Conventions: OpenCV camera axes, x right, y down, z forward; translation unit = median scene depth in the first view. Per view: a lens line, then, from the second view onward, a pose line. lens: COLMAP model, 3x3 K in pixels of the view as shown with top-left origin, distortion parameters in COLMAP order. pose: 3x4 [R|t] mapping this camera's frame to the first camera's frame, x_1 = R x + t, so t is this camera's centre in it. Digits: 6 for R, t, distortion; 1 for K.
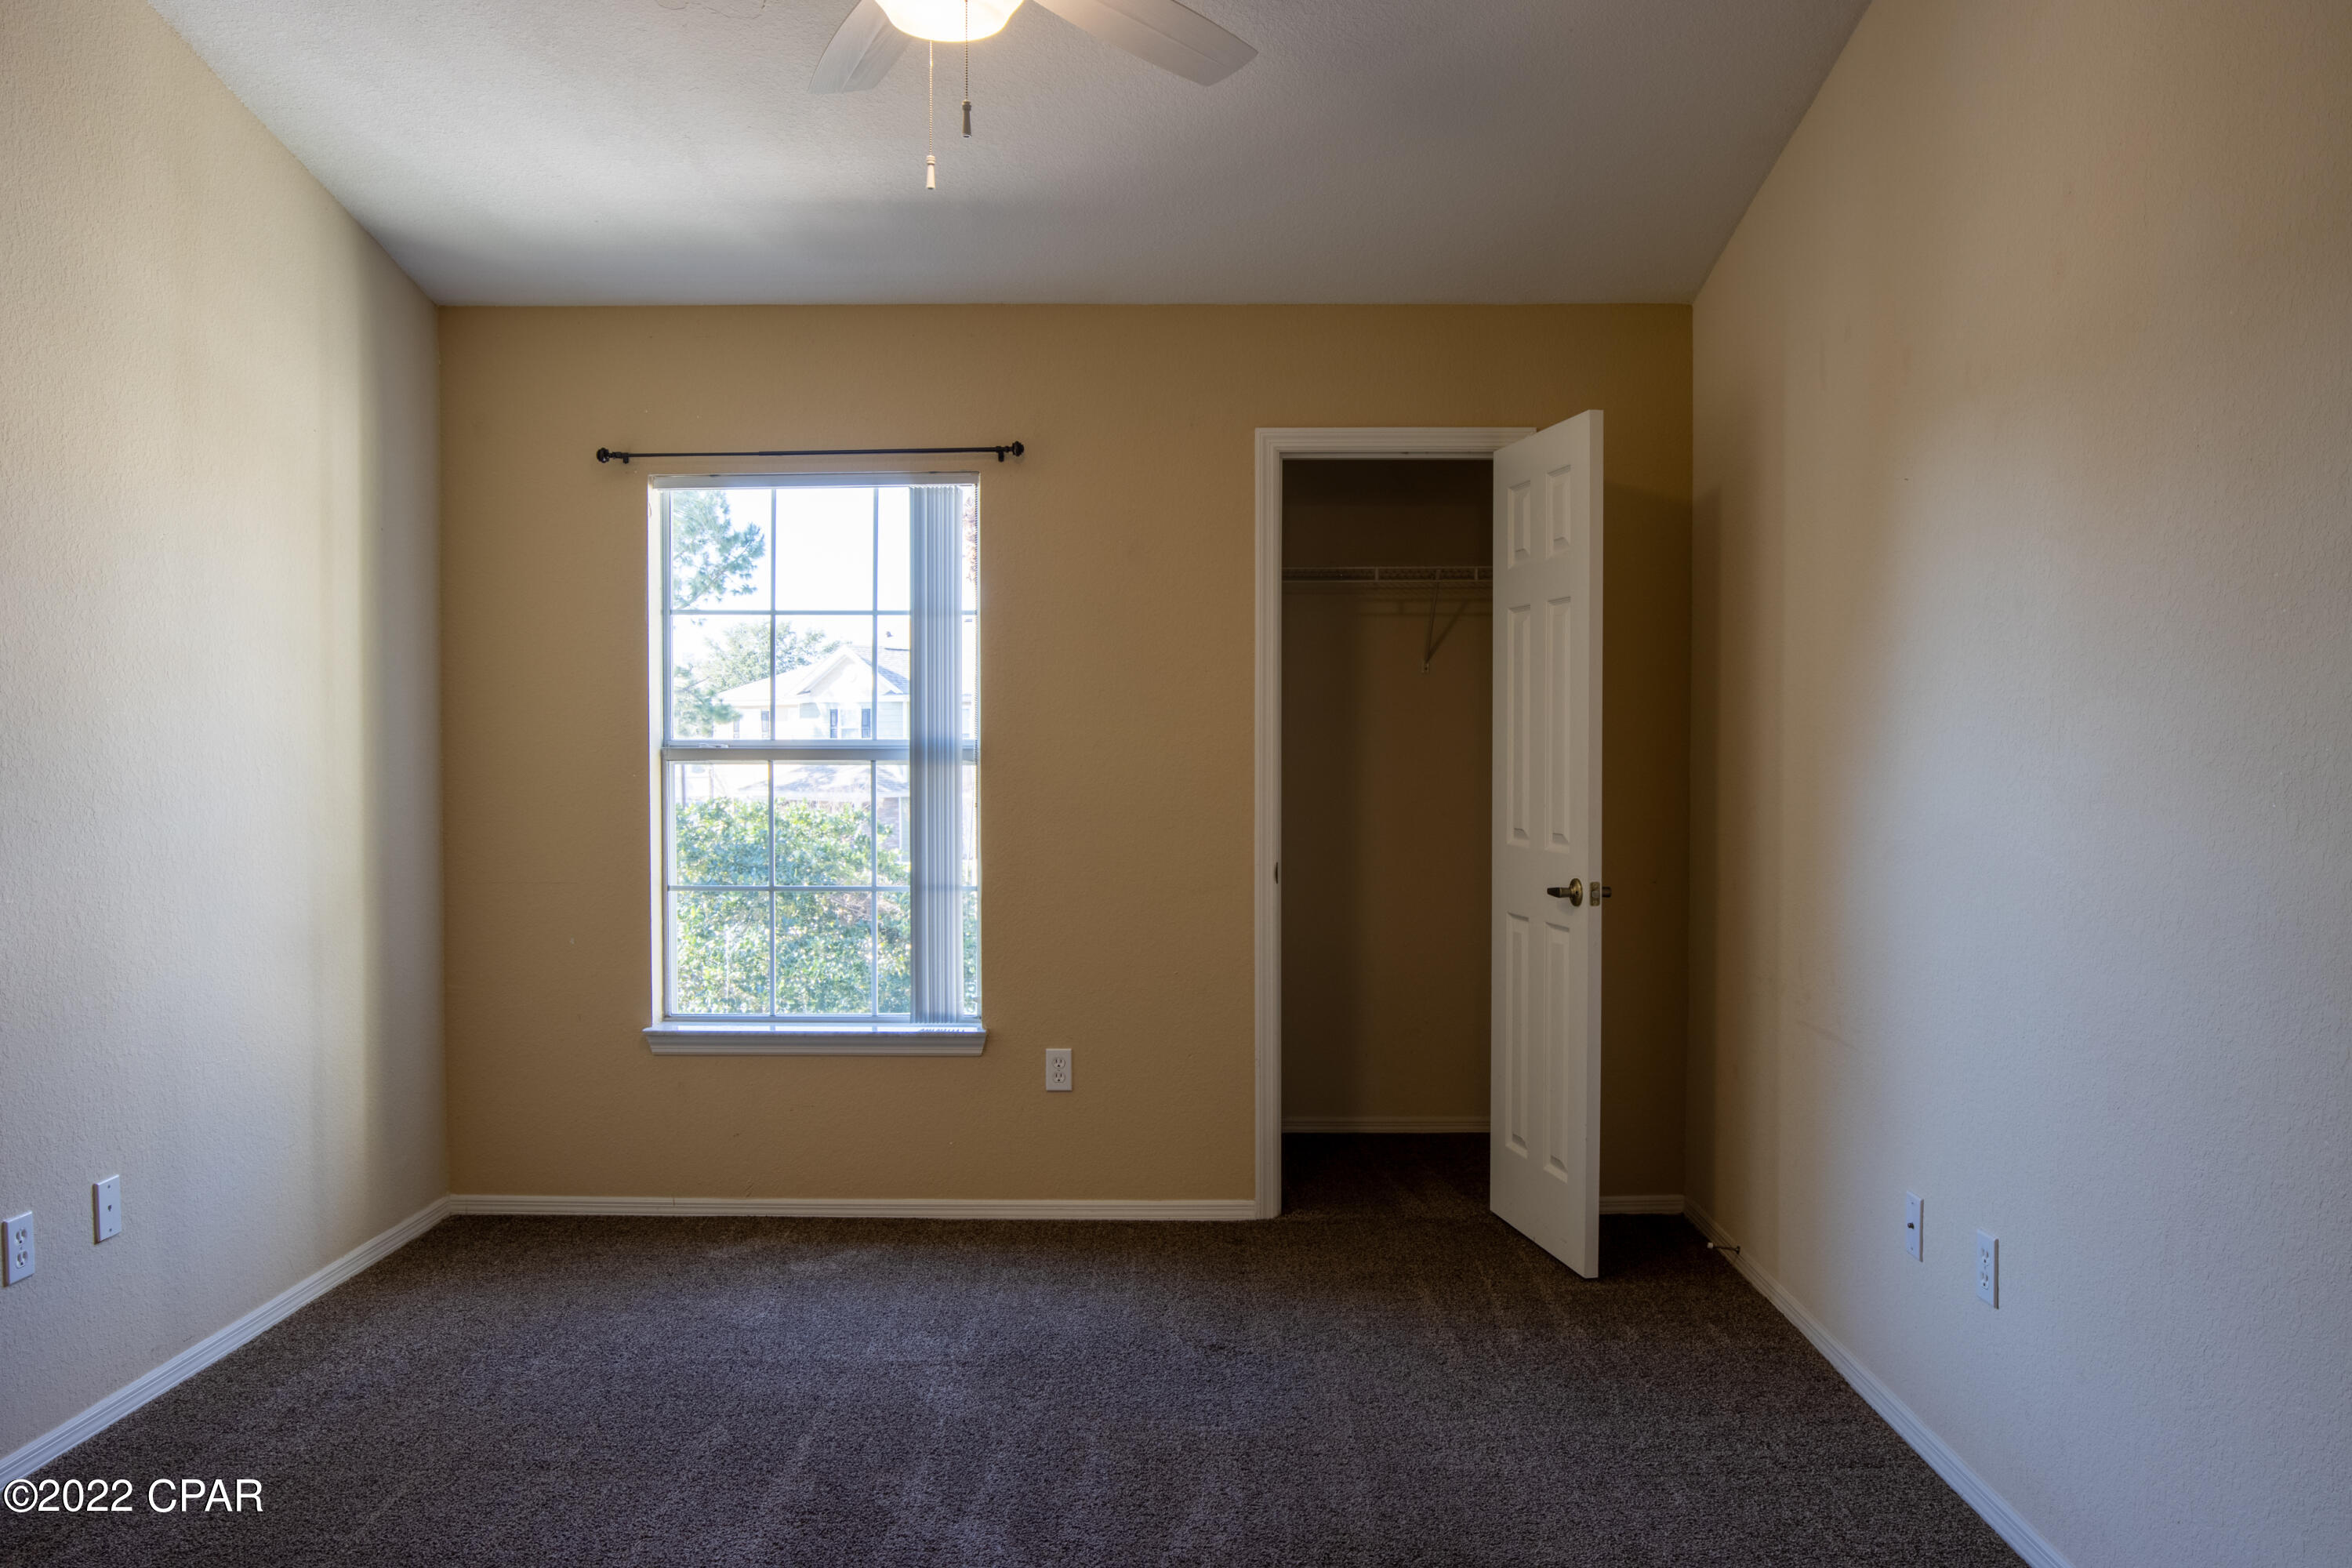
lens RADIAL K [[1723.2, 0, 1176.0], [0, 1723.2, 784.0], [0, 0, 1]] dist [-0.021412, -0.004326]
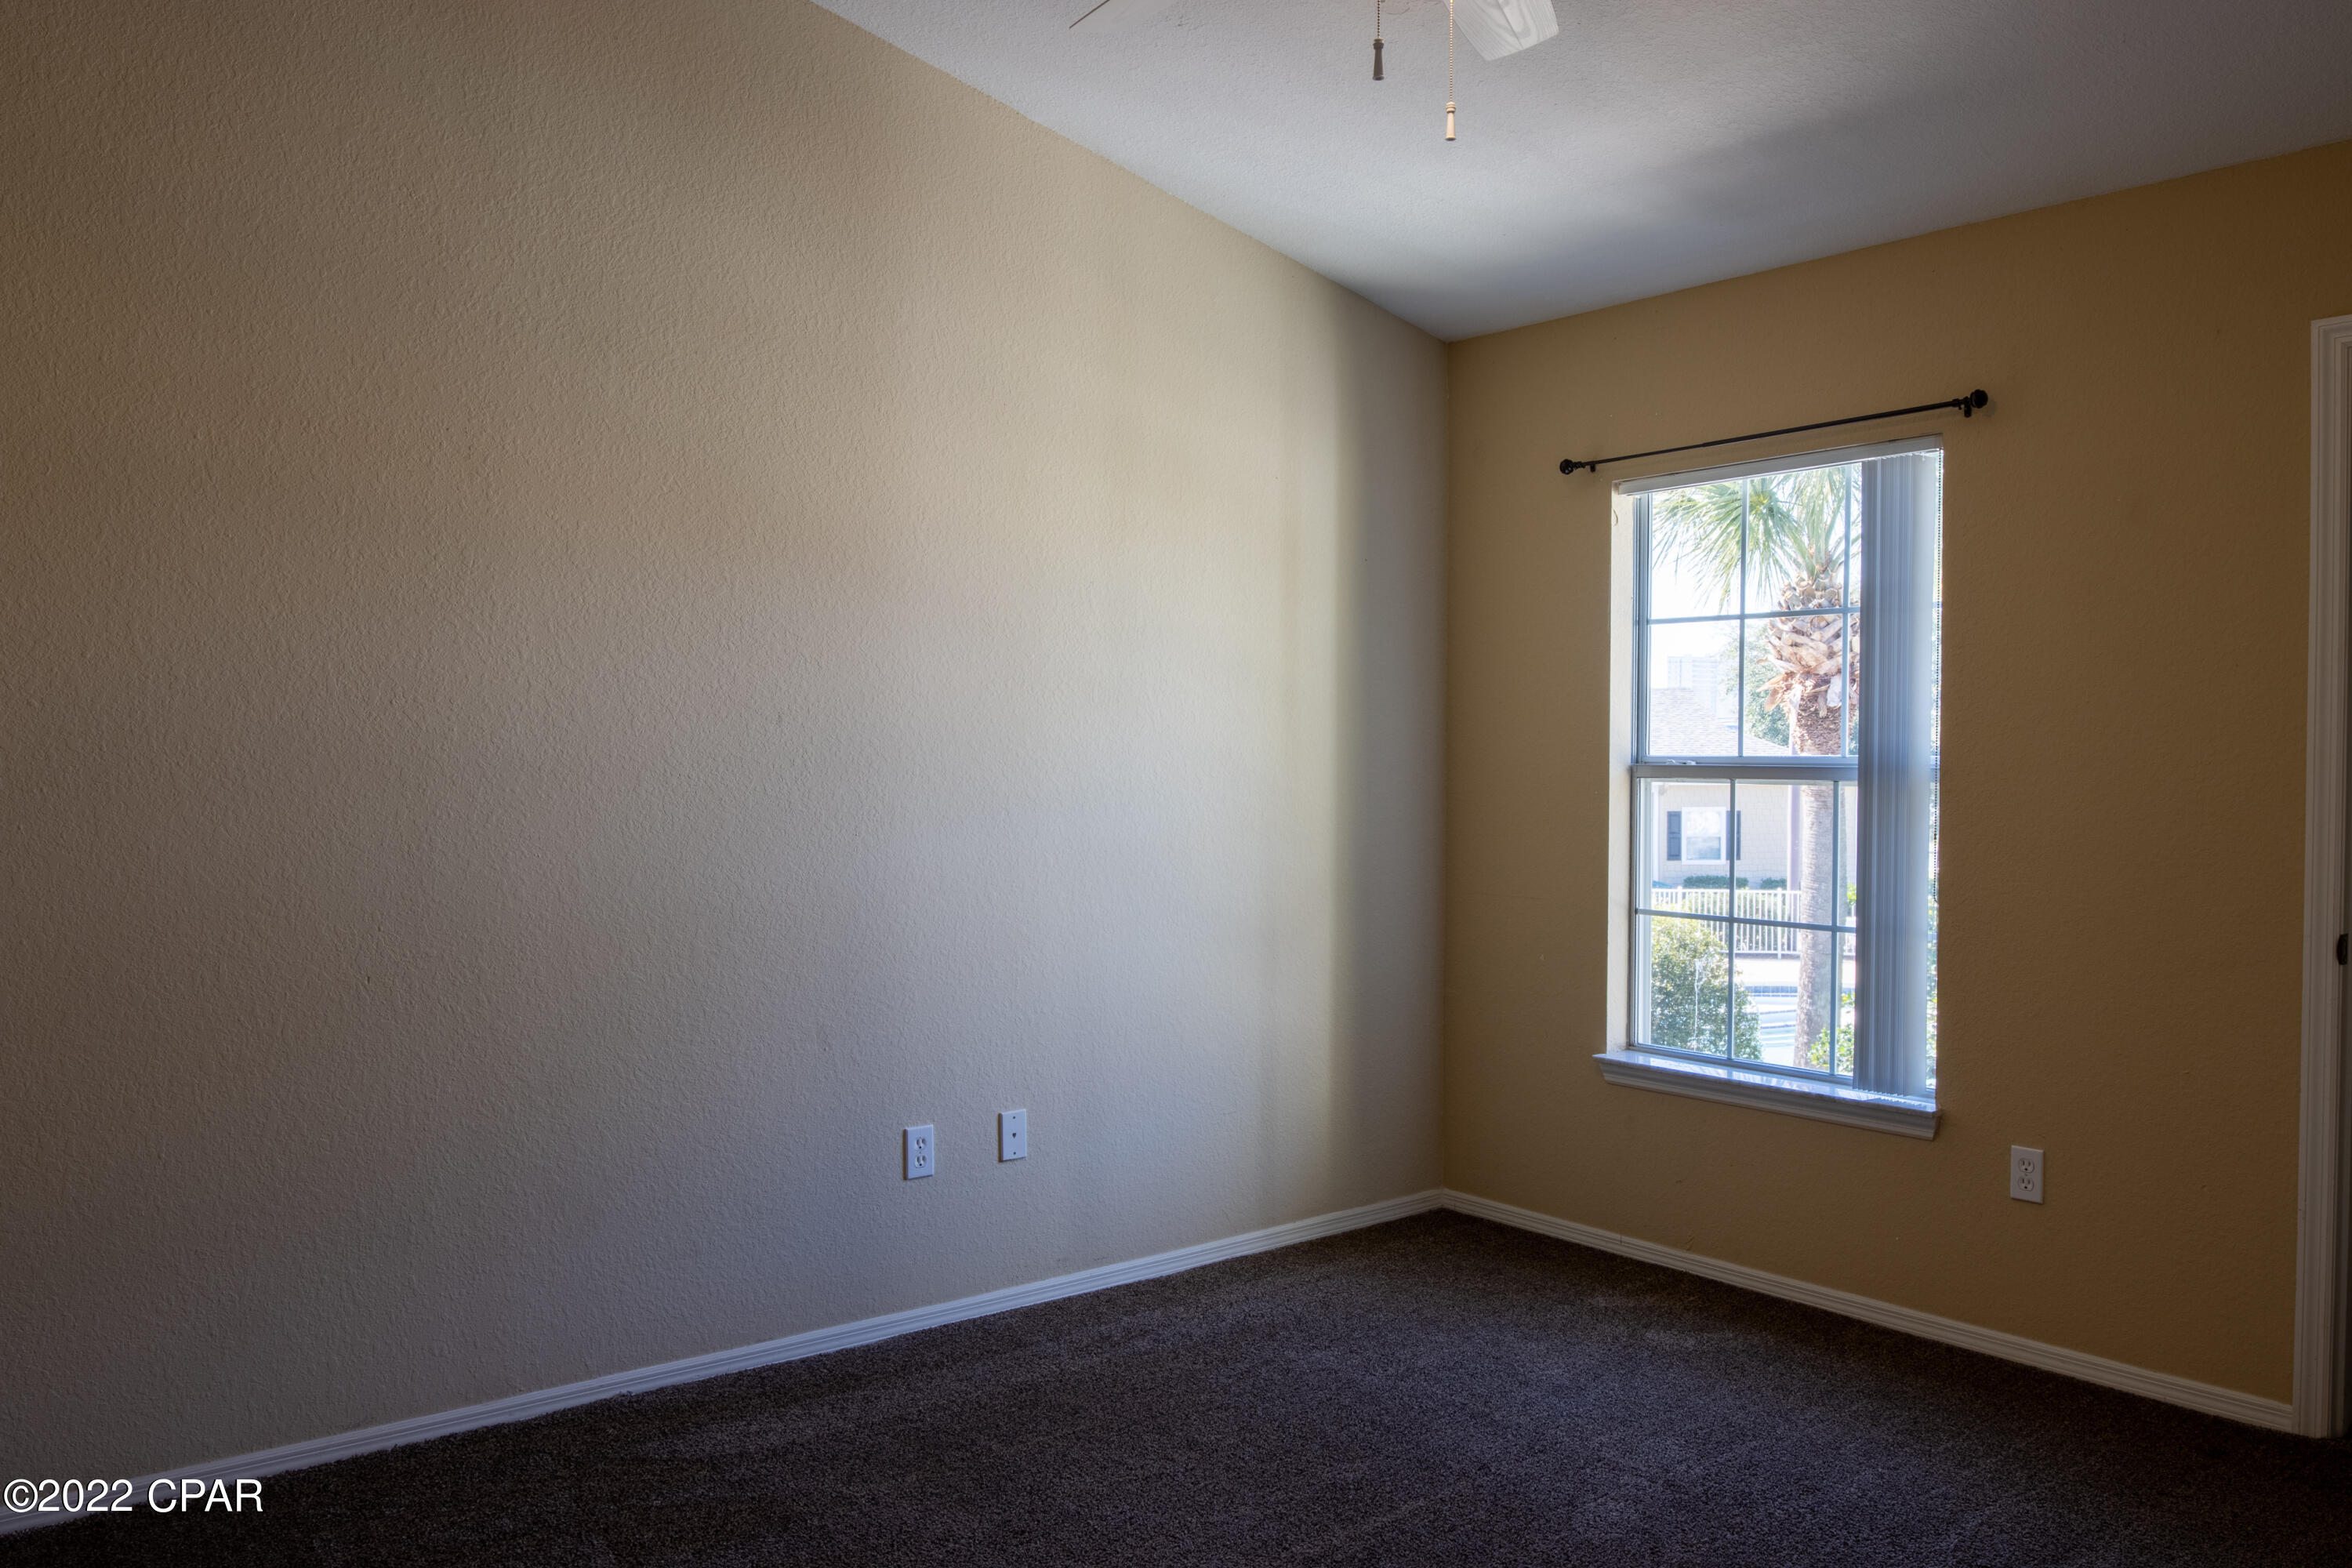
lens RADIAL K [[1723.2, 0, 1176.0], [0, 1723.2, 784.0], [0, 0, 1]] dist [-0.021412, -0.004326]
pose [[0.660559, 0.016521, -0.750593, 0.265584], [-0.022249, 0.999750, 0.002426, -0.006885], [0.750445, 0.015097, 0.660761, 0.185728]]
